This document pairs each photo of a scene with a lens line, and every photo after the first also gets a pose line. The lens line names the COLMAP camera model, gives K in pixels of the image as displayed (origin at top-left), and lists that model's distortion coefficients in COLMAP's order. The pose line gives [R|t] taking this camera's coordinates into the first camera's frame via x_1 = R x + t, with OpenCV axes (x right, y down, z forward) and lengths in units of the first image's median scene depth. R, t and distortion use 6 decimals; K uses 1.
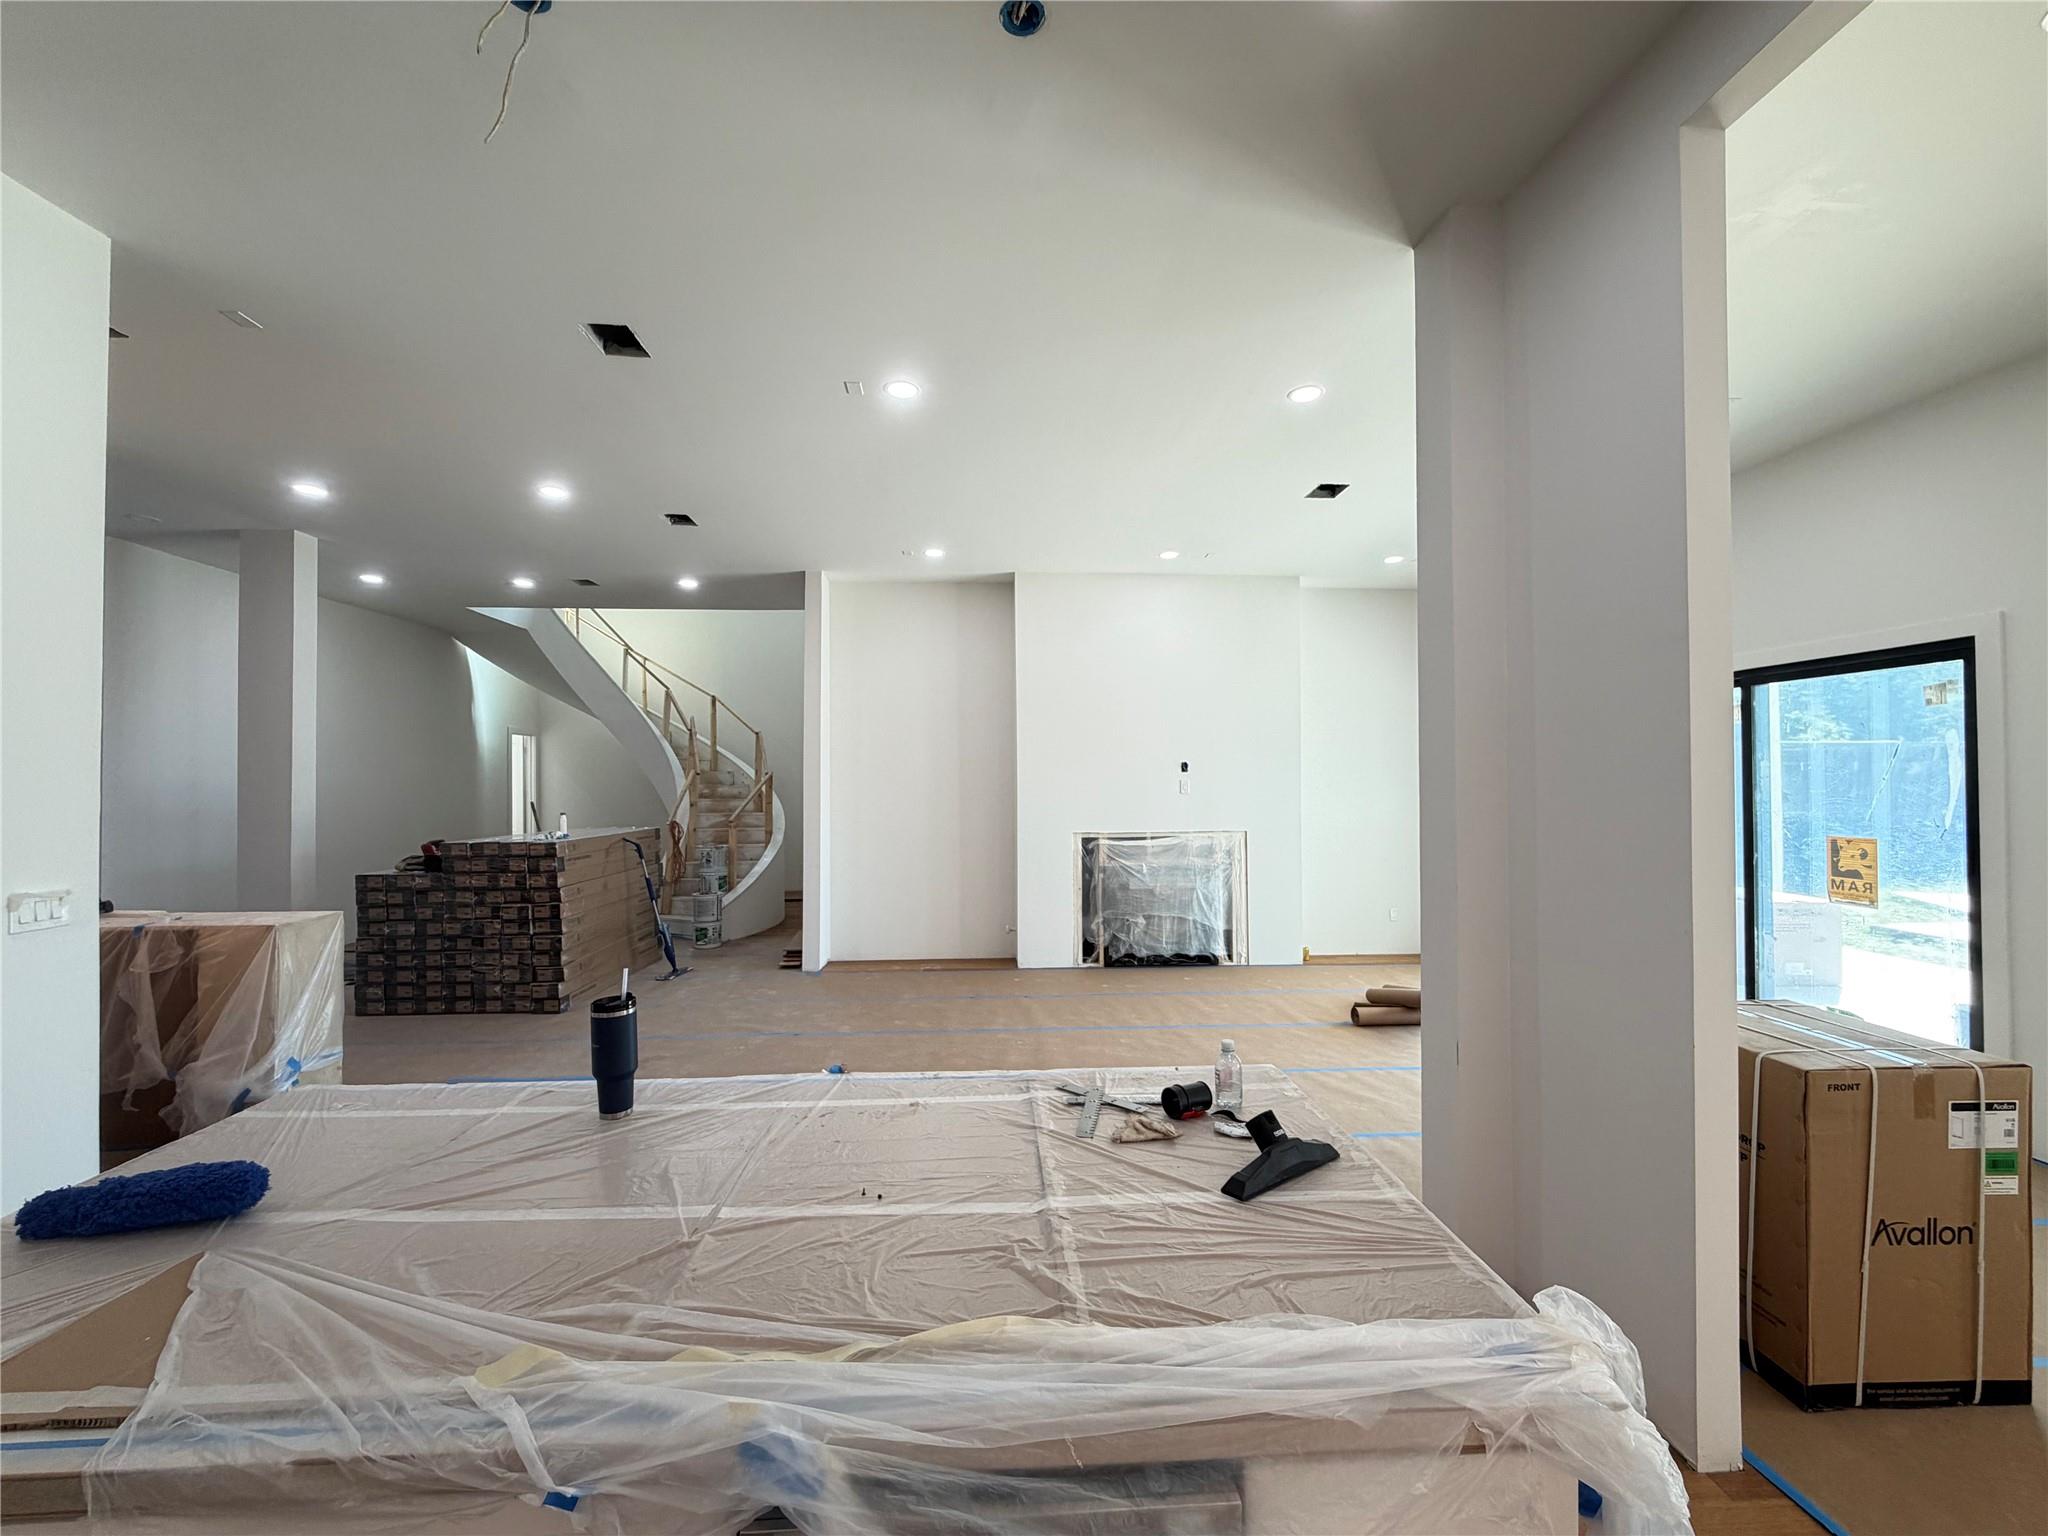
lens RADIAL K [[819.1, 0, 1021.0], [0, 819.1, 772.7], [0, 0, 1]] dist [0.000700, 0.000013]
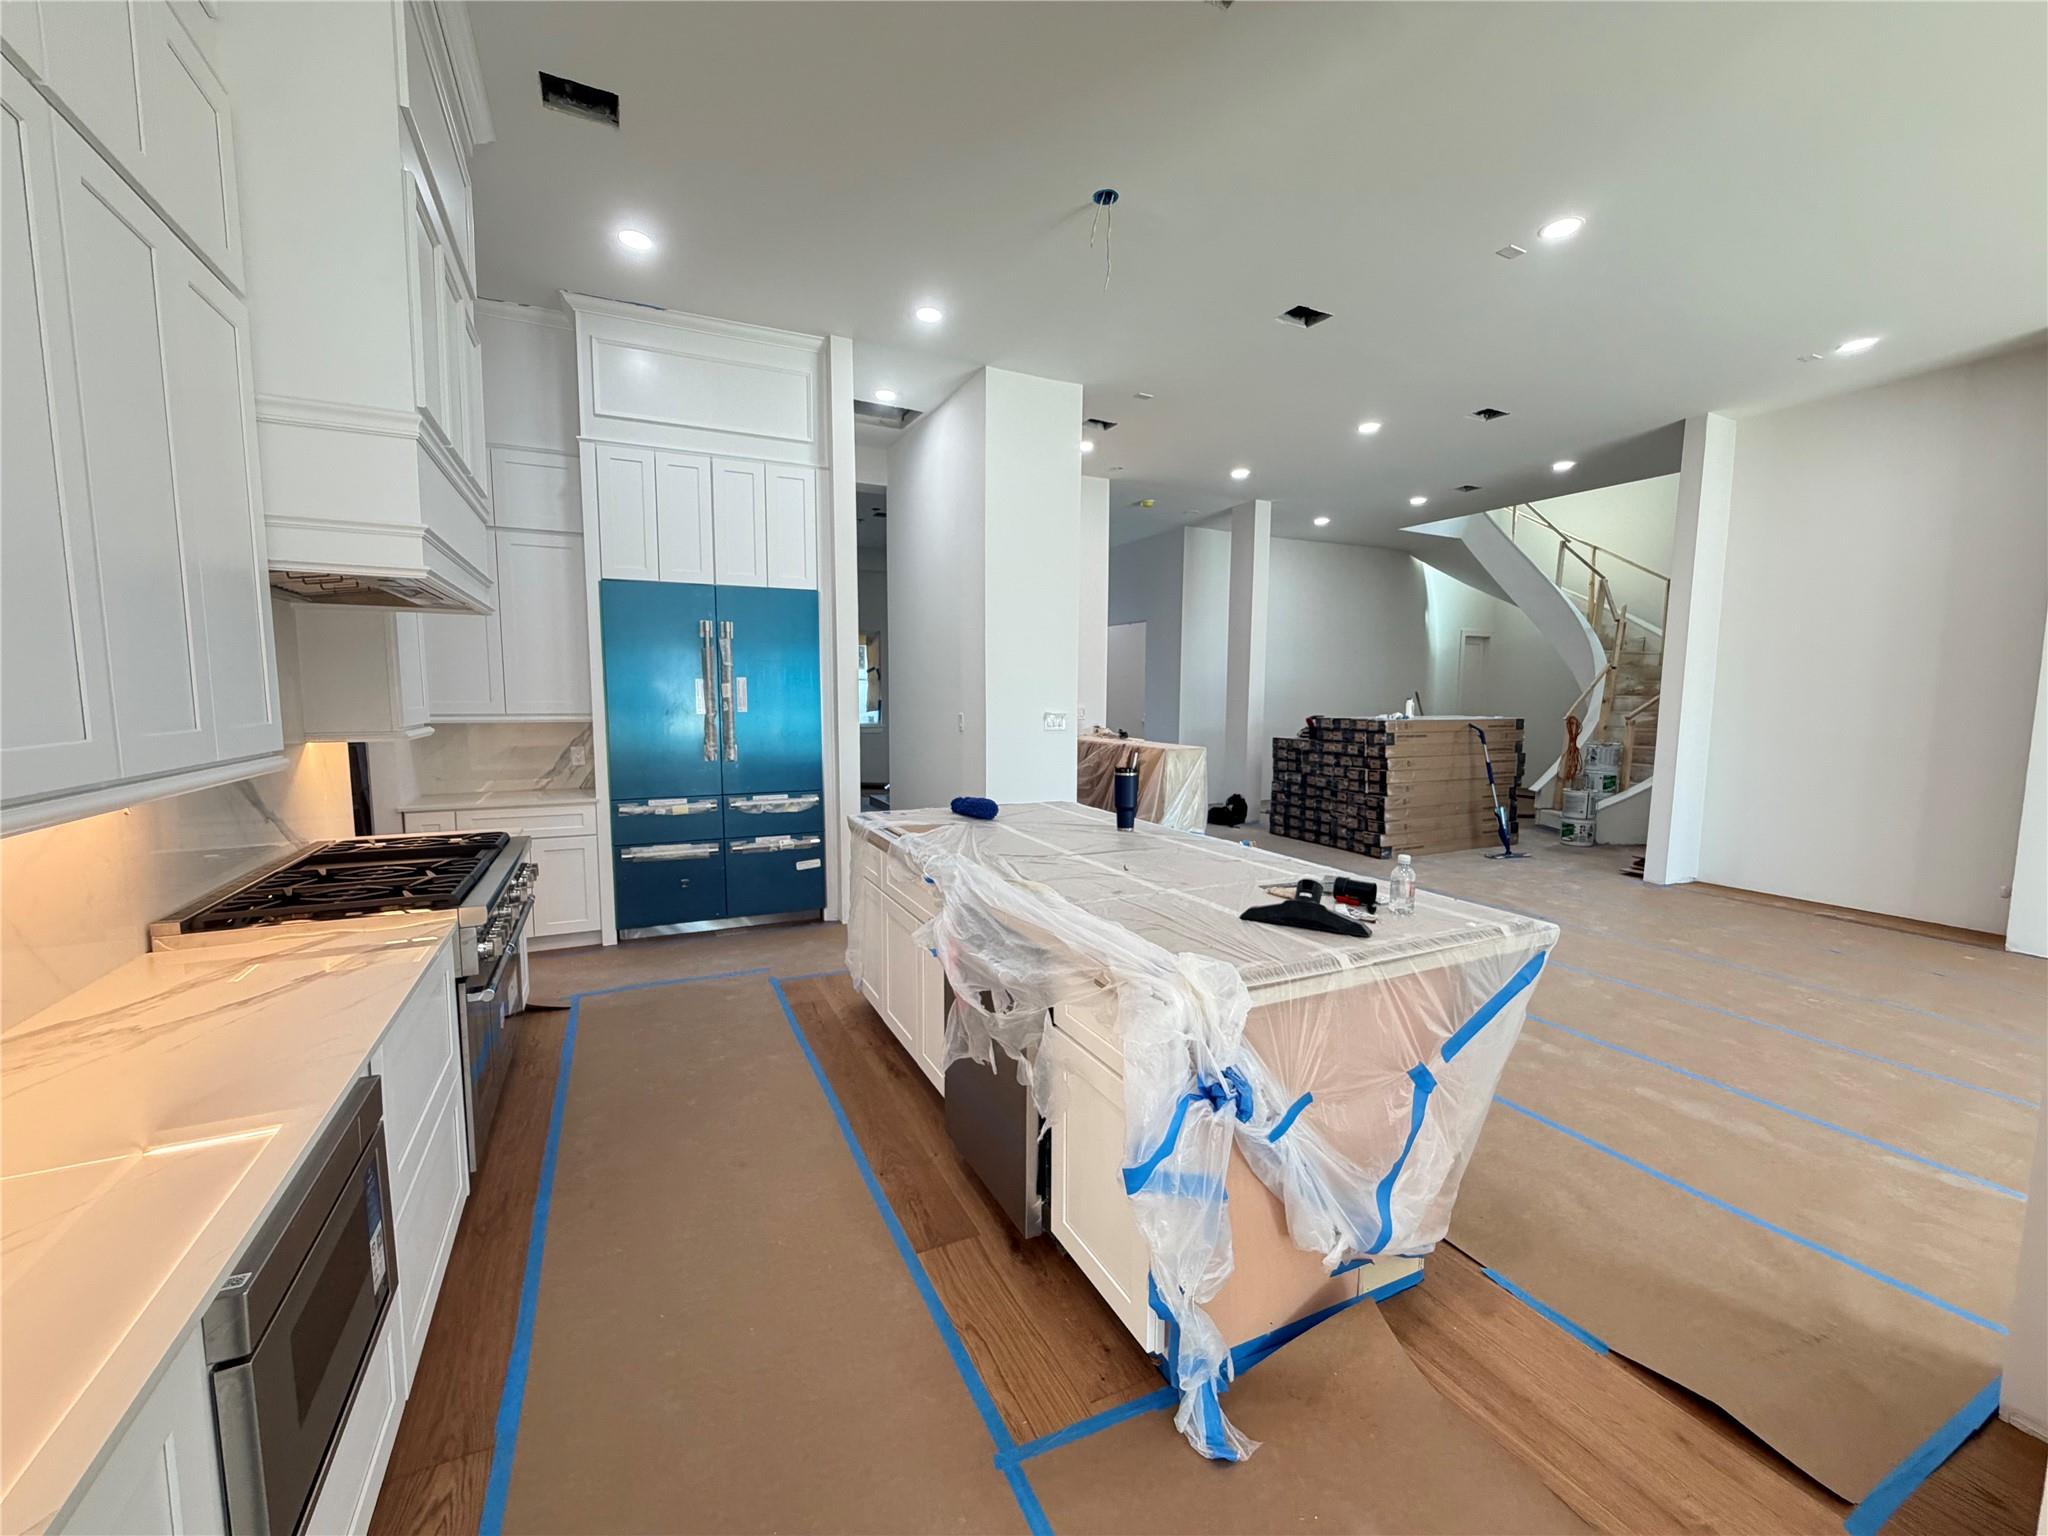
lens RADIAL K [[819.1, 0, 1019.4], [0, 819.1, 771.0], [0, 0, 1]] dist [0.000700, 0.000013]
pose [[0.384476, 0.095979, -0.918132, 0.281521], [0.002365, 0.994475, 0.104949, 0.025089], [0.923132, -0.042521, 0.382125, 0.025424]]
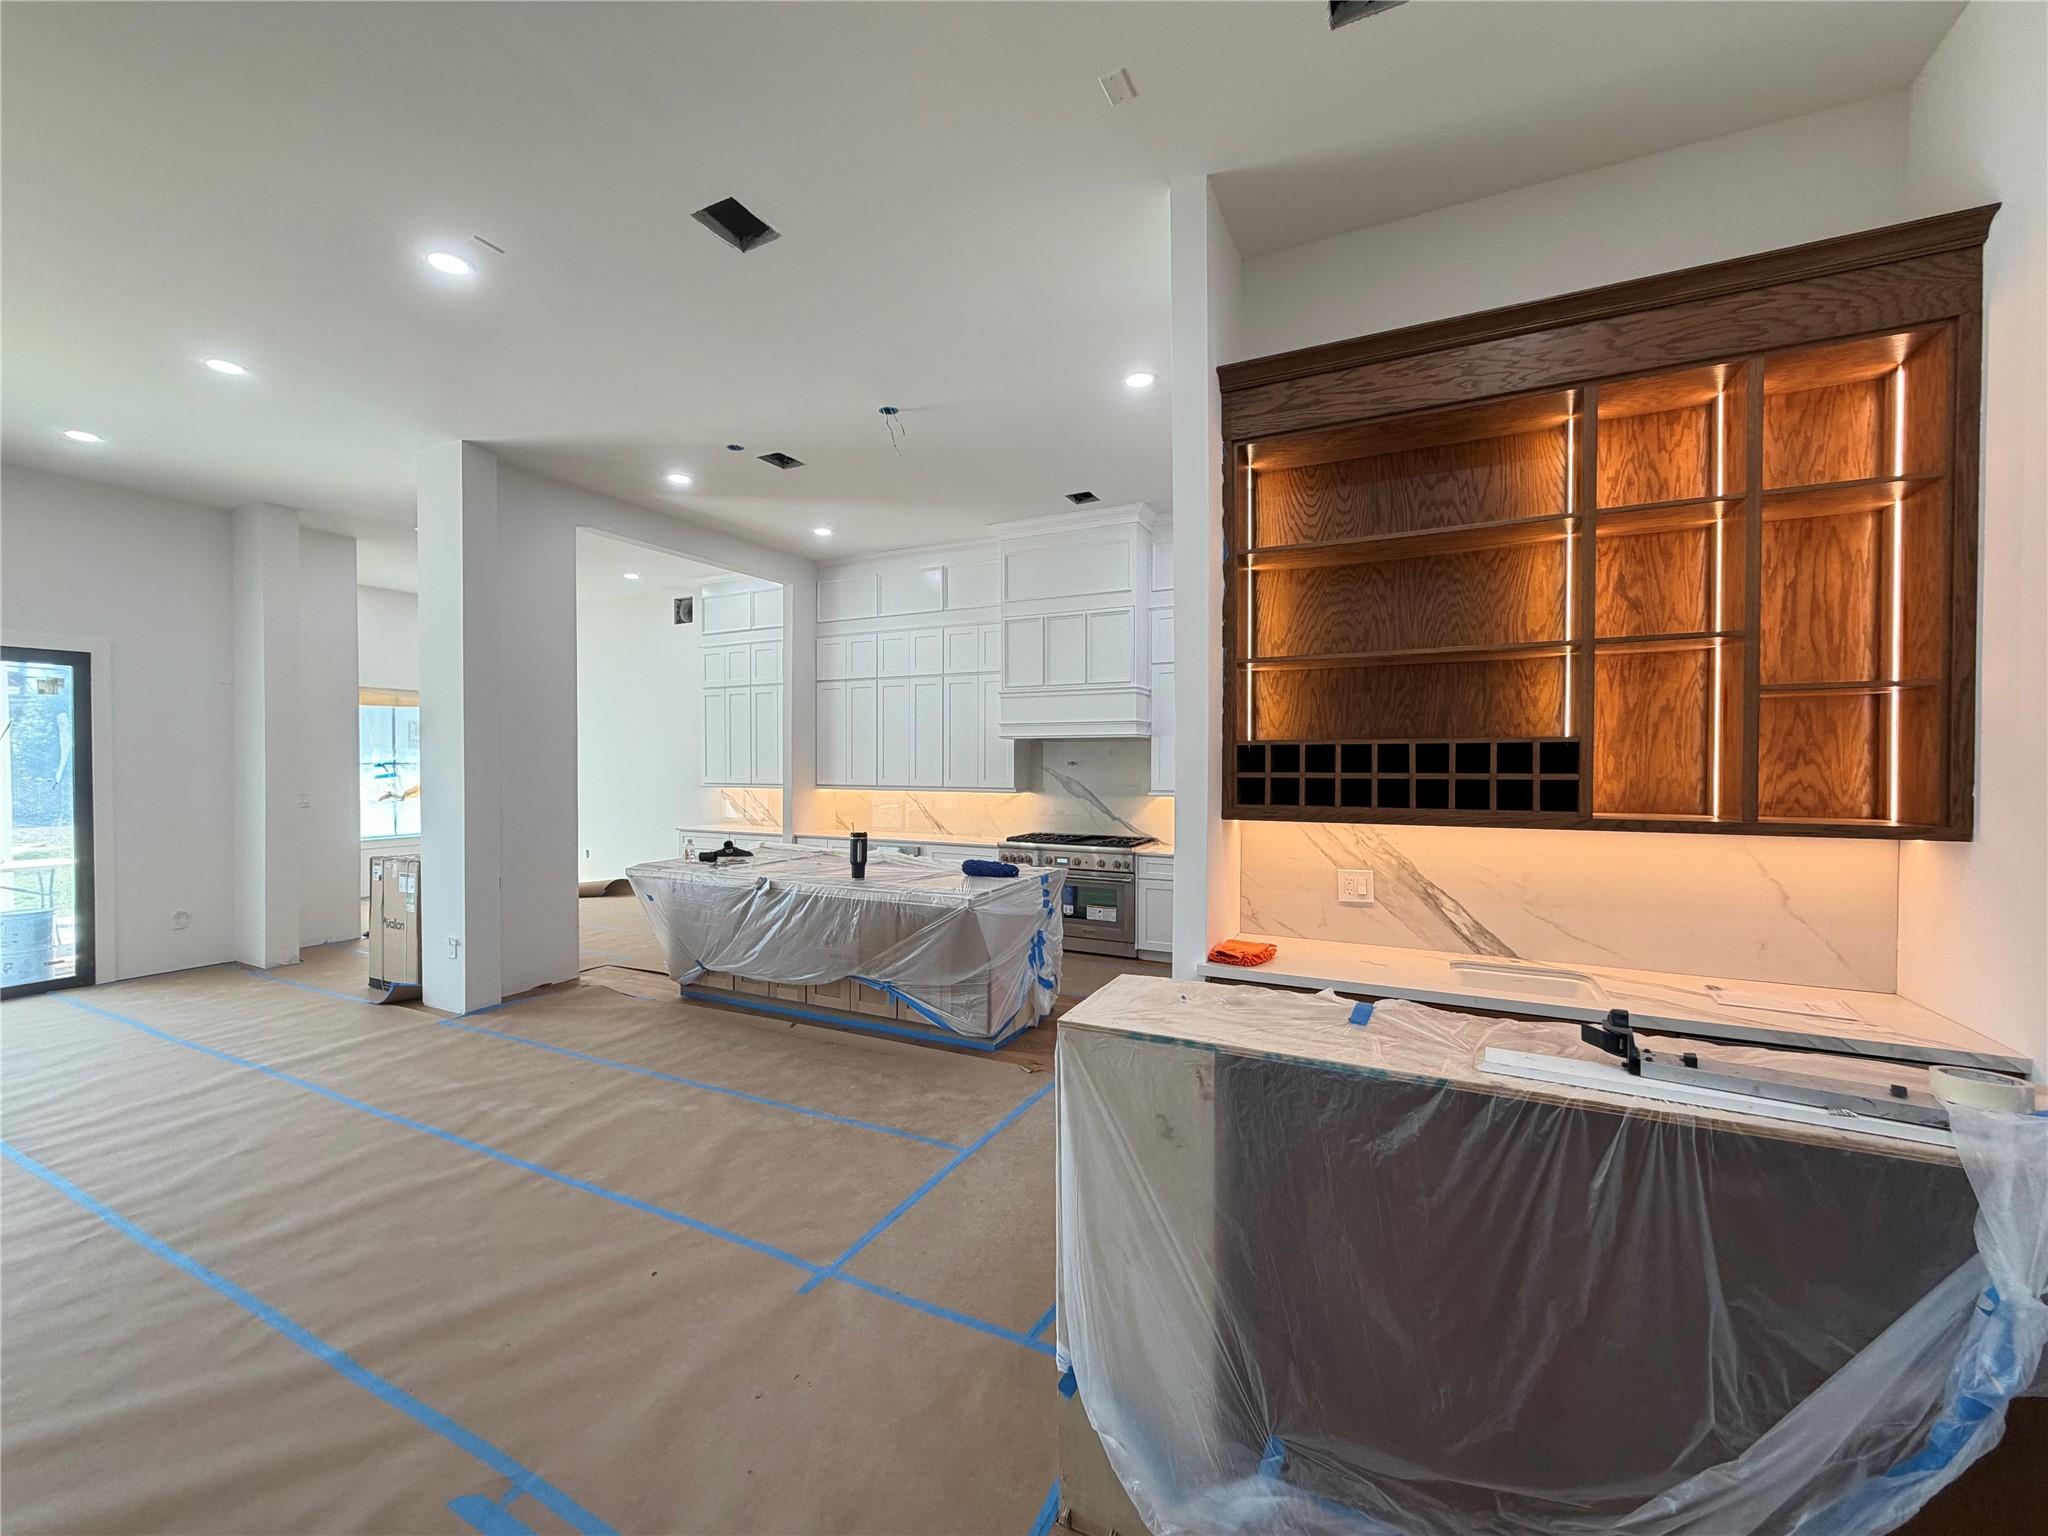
lens RADIAL K [[819.1, 0, 1020.9], [0, 819.1, 771.0], [0, 0, 1]] dist [0.000700, 0.000013]
pose [[-0.866316, -0.002675, 0.499490, -0.561059], [-0.001979, 0.999996, 0.001923, 0.023108], [-0.499493, 0.000678, -0.866318, 0.755888]]
